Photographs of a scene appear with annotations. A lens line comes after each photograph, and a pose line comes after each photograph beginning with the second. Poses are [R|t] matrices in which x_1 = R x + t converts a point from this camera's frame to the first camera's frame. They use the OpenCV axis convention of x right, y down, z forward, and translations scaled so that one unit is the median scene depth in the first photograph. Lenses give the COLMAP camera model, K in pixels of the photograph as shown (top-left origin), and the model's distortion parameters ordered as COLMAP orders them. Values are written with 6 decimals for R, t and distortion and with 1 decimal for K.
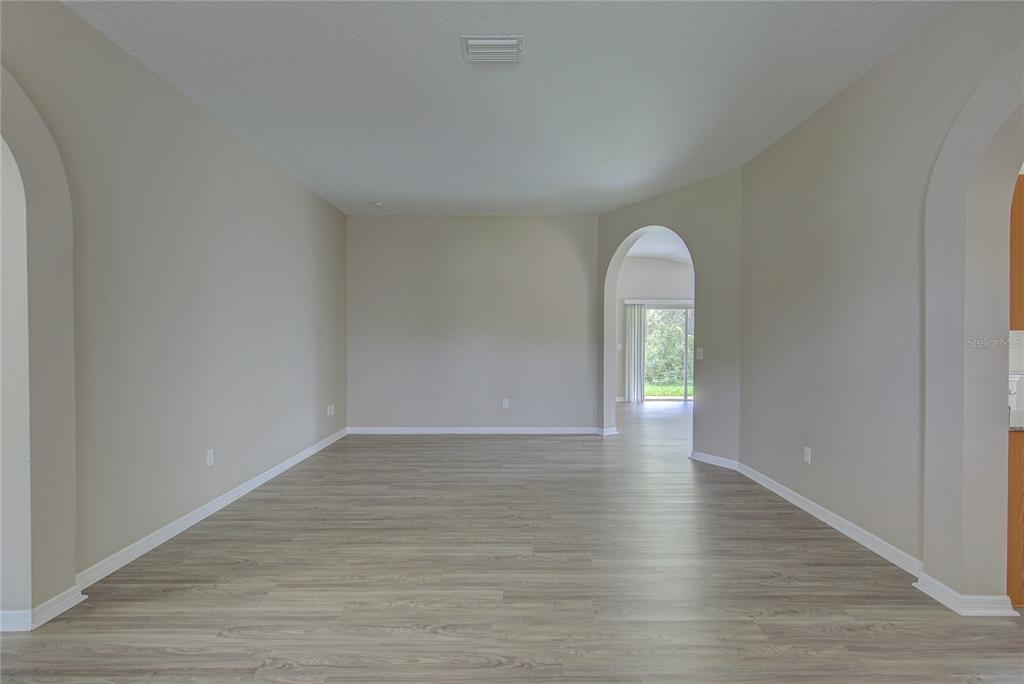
lens RADIAL K [[492.1, 0, 512.0], [0, 492.1, 342.0], [0, 0, 1]] dist [0.000138, -0.000198]
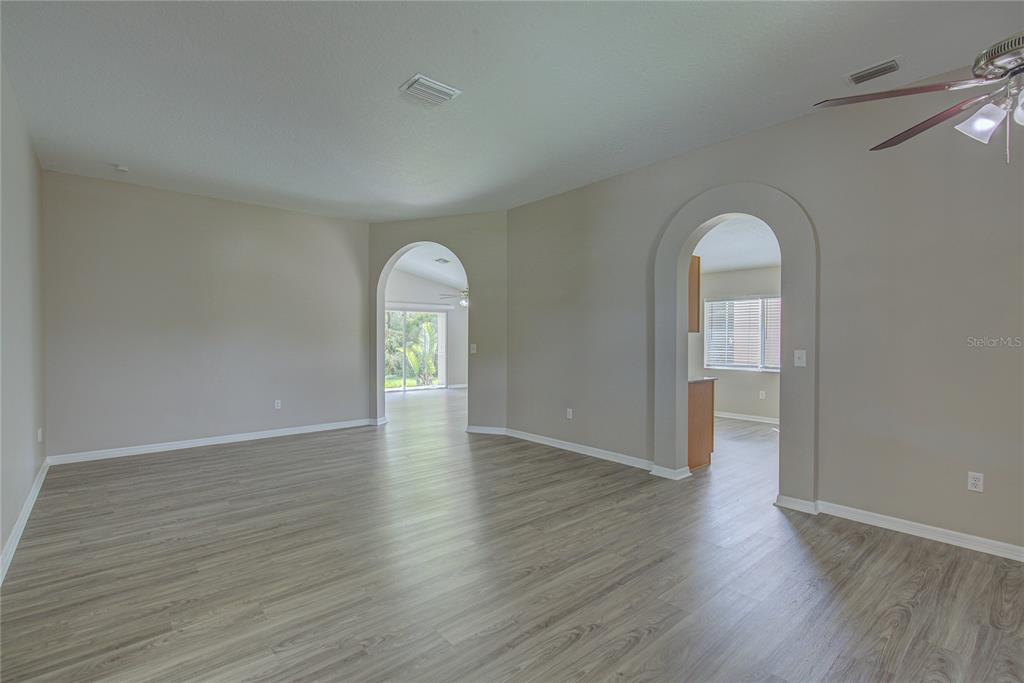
lens RADIAL K [[472.8, 0, 509.1], [0, 472.8, 341.1], [0, 0, 1]] dist [0.000498, -0.000036]
pose [[0.758547, -0.005899, 0.651592, -0.512069], [0.004845, 0.999982, 0.003413, 0.000674], [-0.651601, 0.000568, 0.758562, 0.016601]]
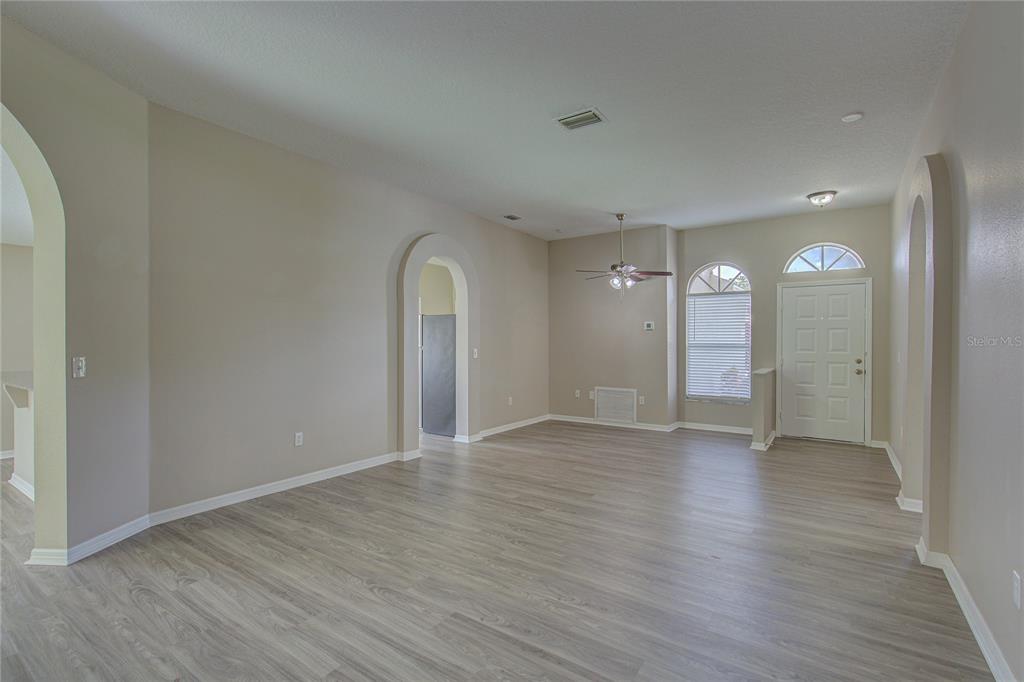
lens RADIAL K [[472.8, 0, 509.1], [0, 472.8, 340.6], [0, 0, 1]] dist [0.000498, -0.000036]
pose [[-0.824061, -0.002081, 0.566498, -0.481538], [0.001299, 0.999984, 0.005563, -0.013241], [-0.566500, 0.005320, -0.824045, 1.727579]]
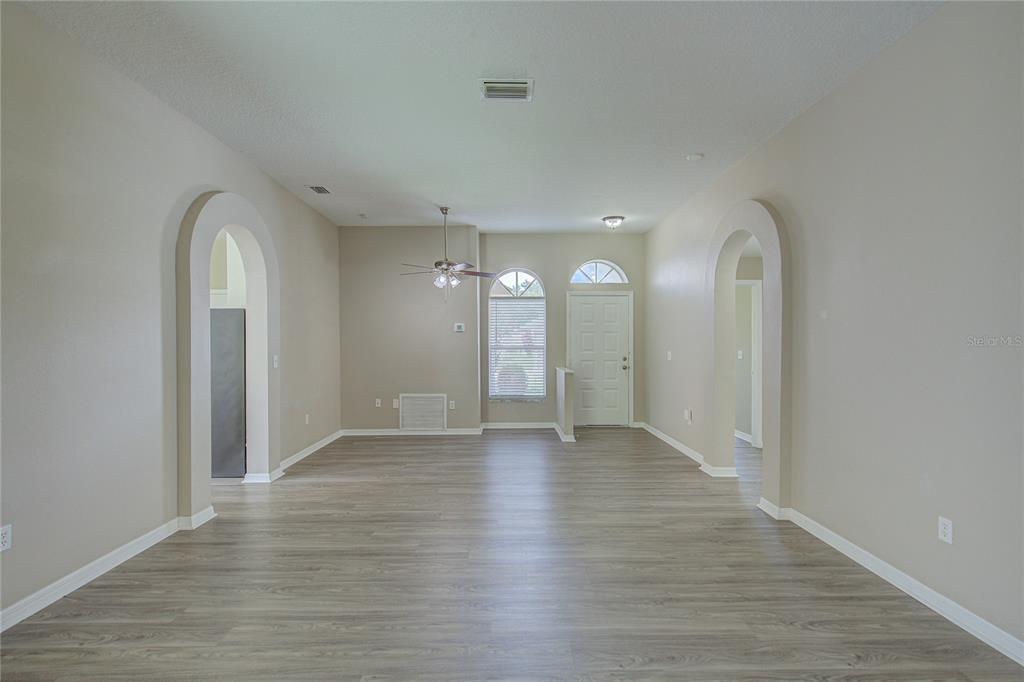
lens RADIAL K [[468.1, 0, 512.0], [0, 468.1, 341.0], [0, 0, 1]] dist [0.001271, 0.000005]
pose [[-0.999849, 0.001532, -0.017287, -0.027327], [0.001413, 0.999975, 0.006913, -0.021896], [0.017297, 0.006888, -0.999827, 1.671930]]
